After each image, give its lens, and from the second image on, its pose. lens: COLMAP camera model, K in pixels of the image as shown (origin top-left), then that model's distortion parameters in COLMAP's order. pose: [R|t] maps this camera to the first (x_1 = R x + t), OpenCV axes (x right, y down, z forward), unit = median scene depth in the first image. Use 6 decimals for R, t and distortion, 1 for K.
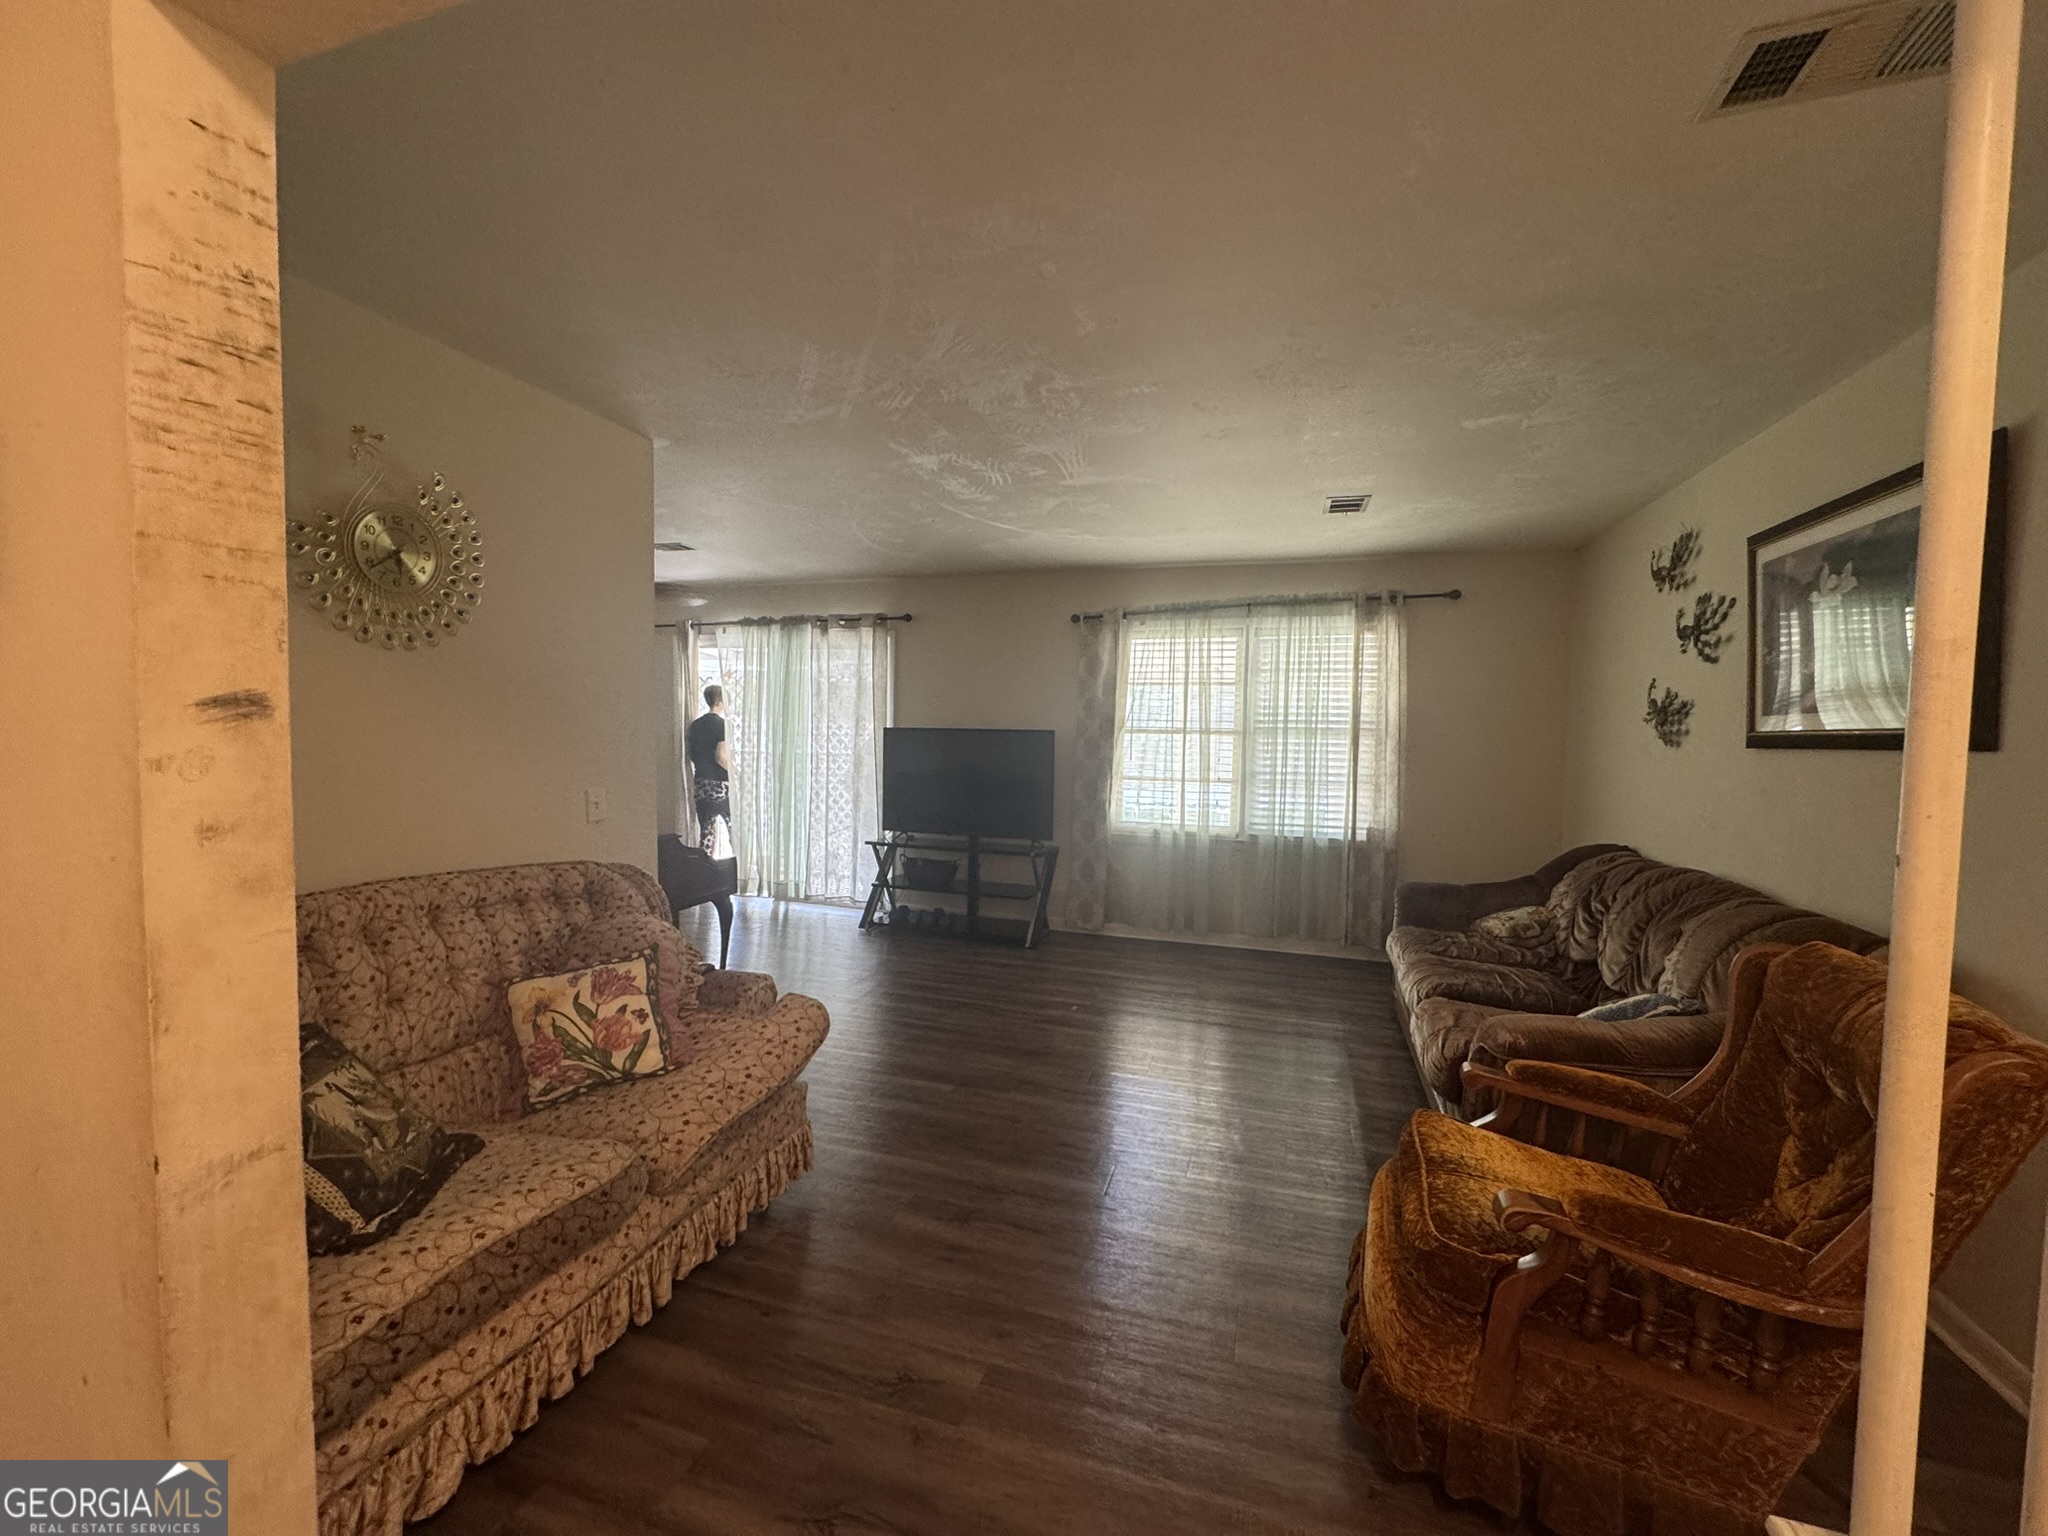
lens RADIAL K [[815.8, 0, 1024.1], [0, 815.8, 770.8], [0, 0, 1]] dist [-0.003758, 0.000450]
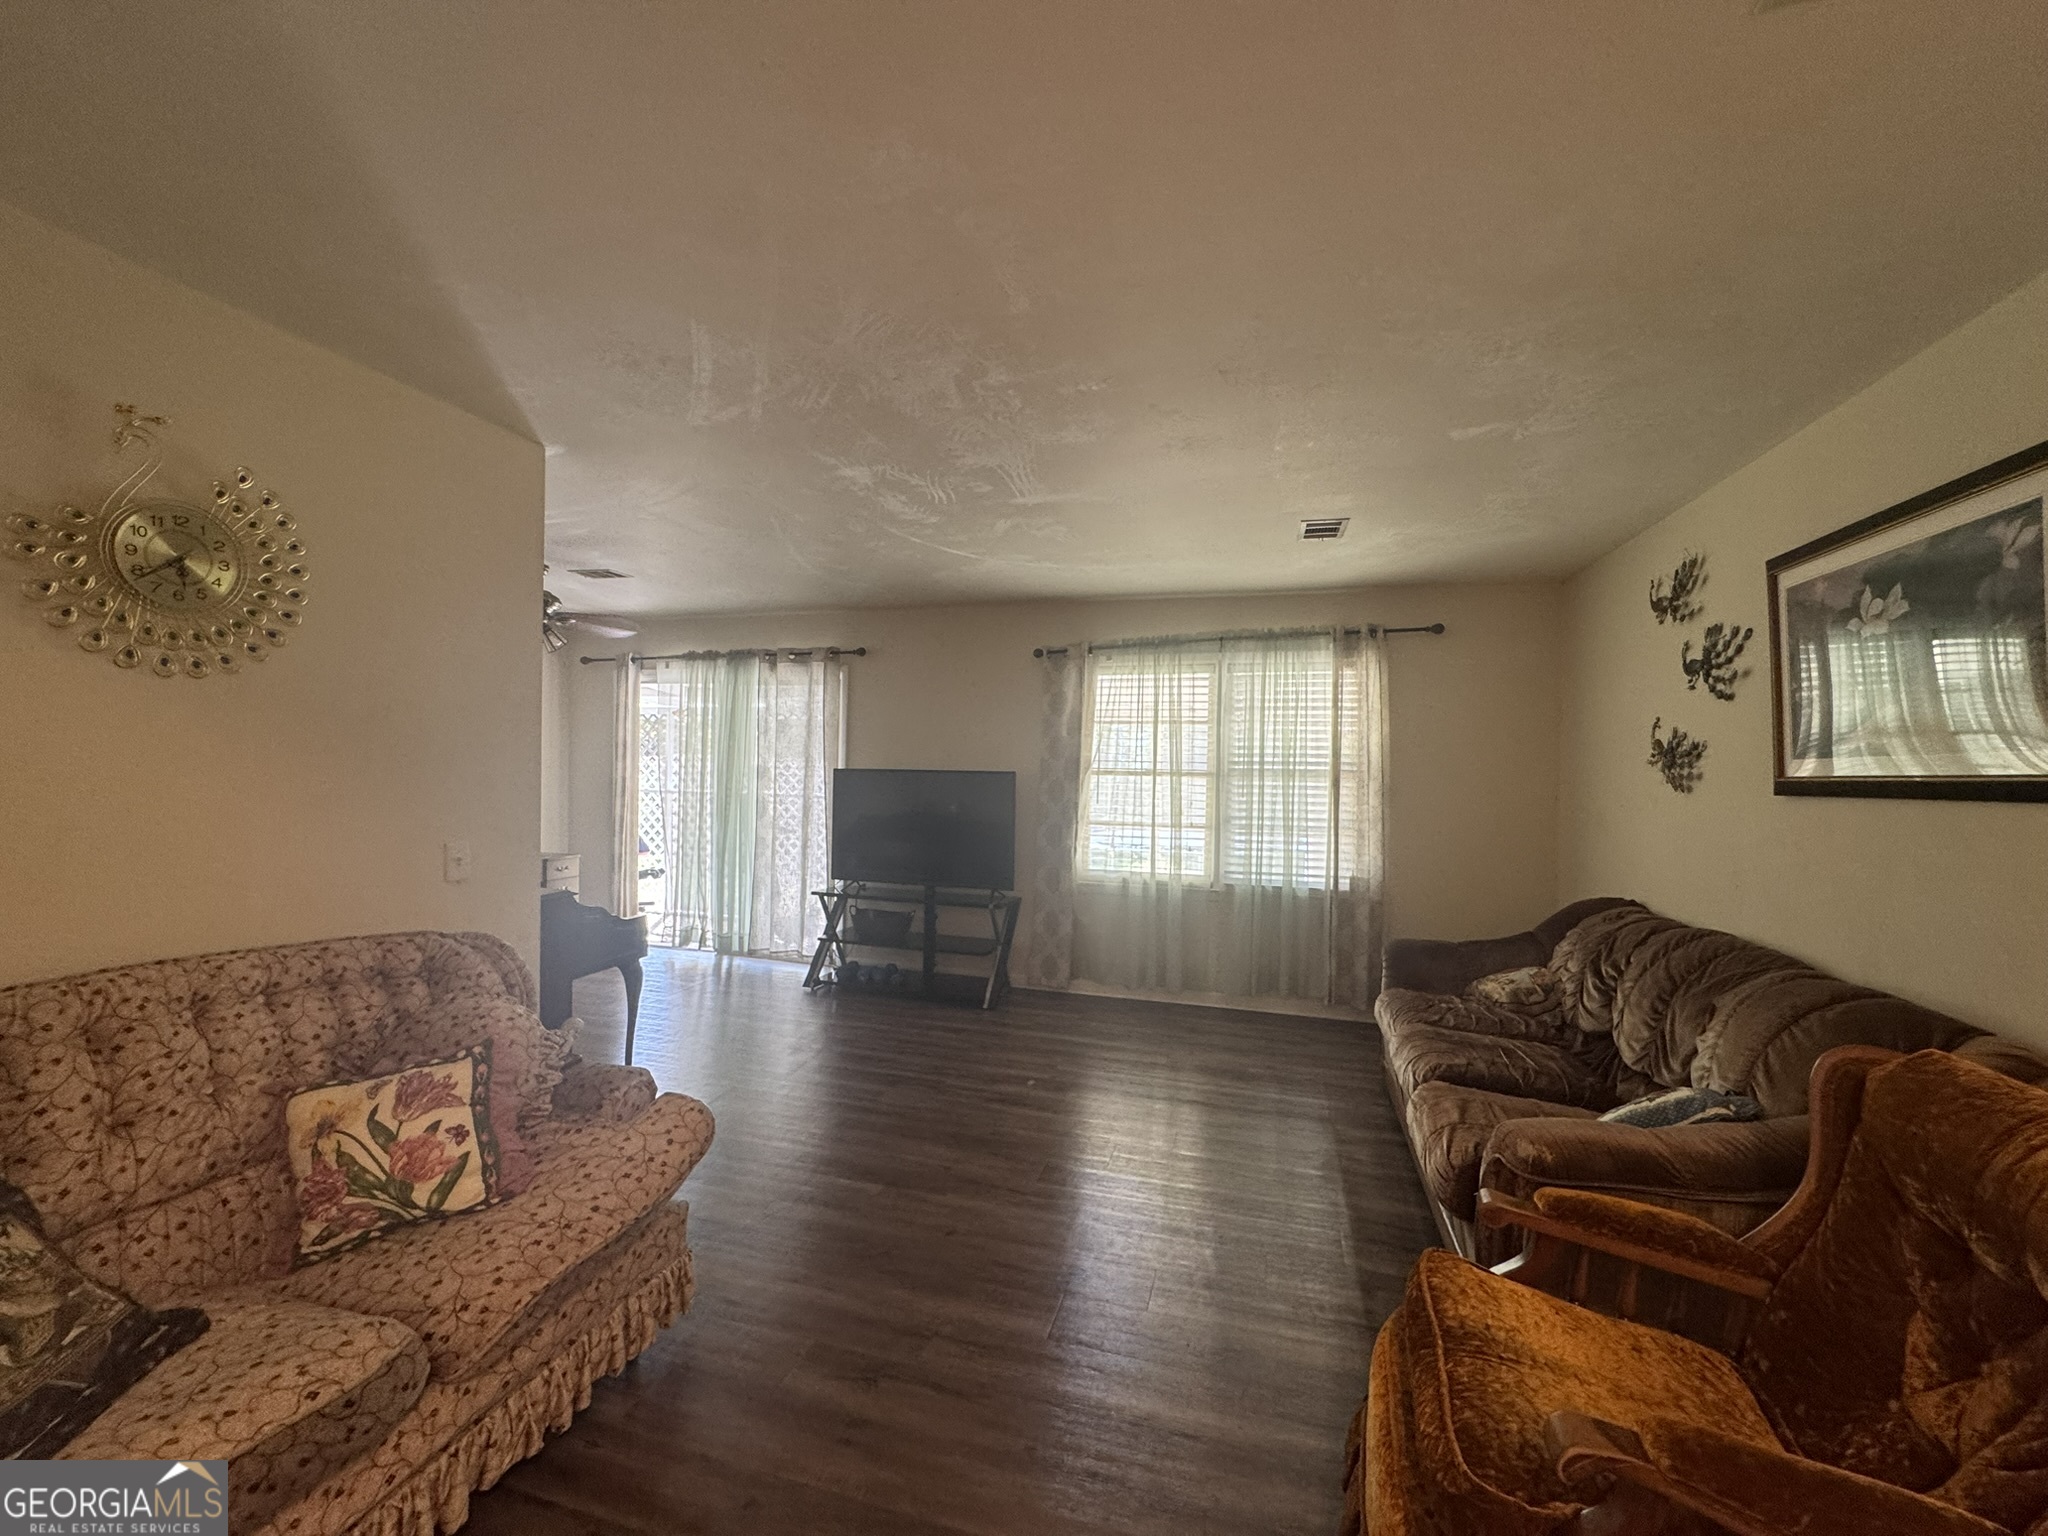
lens RADIAL K [[815.8, 0, 1024.1], [0, 815.8, 770.8], [0, 0, 1]] dist [-0.003758, 0.000450]
pose [[0.999727, 0.000837, 0.023330, 0.052487], [0.000270, 0.998875, -0.047418, -0.013737], [-0.023344, 0.047411, 0.998603, 0.143231]]
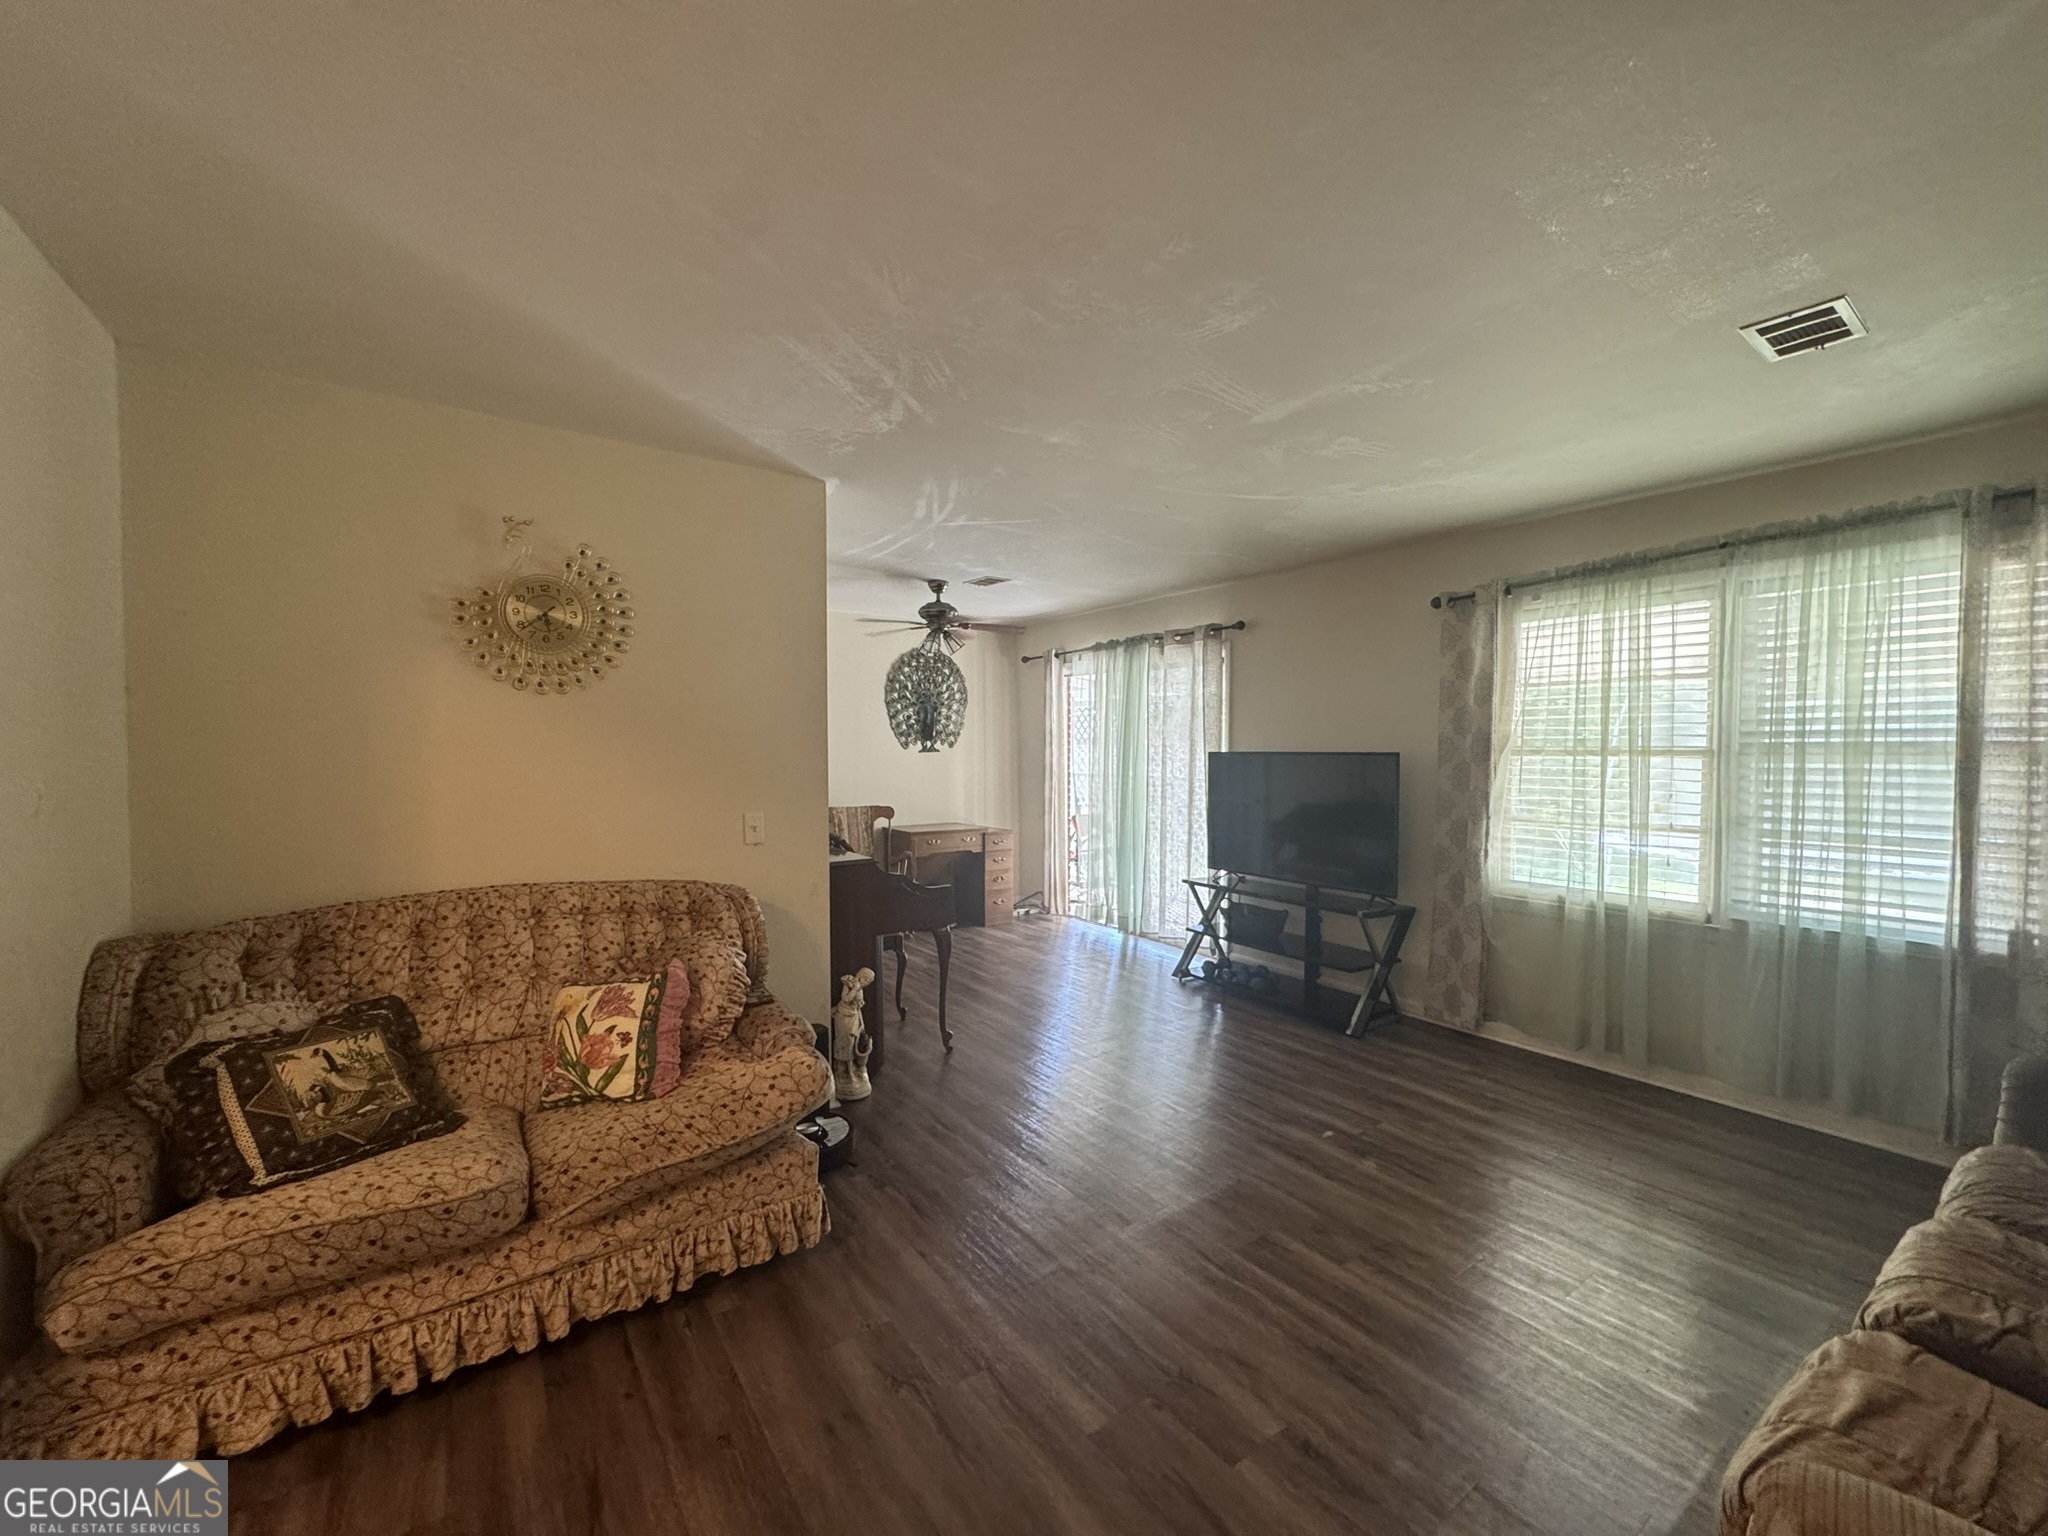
lens RADIAL K [[815.8, 0, 1024.1], [0, 815.8, 770.8], [0, 0, 1]] dist [-0.003758, 0.000450]
pose [[0.800585, 0.000984, -0.599218, 0.443056], [-0.019271, 0.999524, -0.024106, -0.016409], [0.598909, 0.030847, 0.800223, 0.387646]]
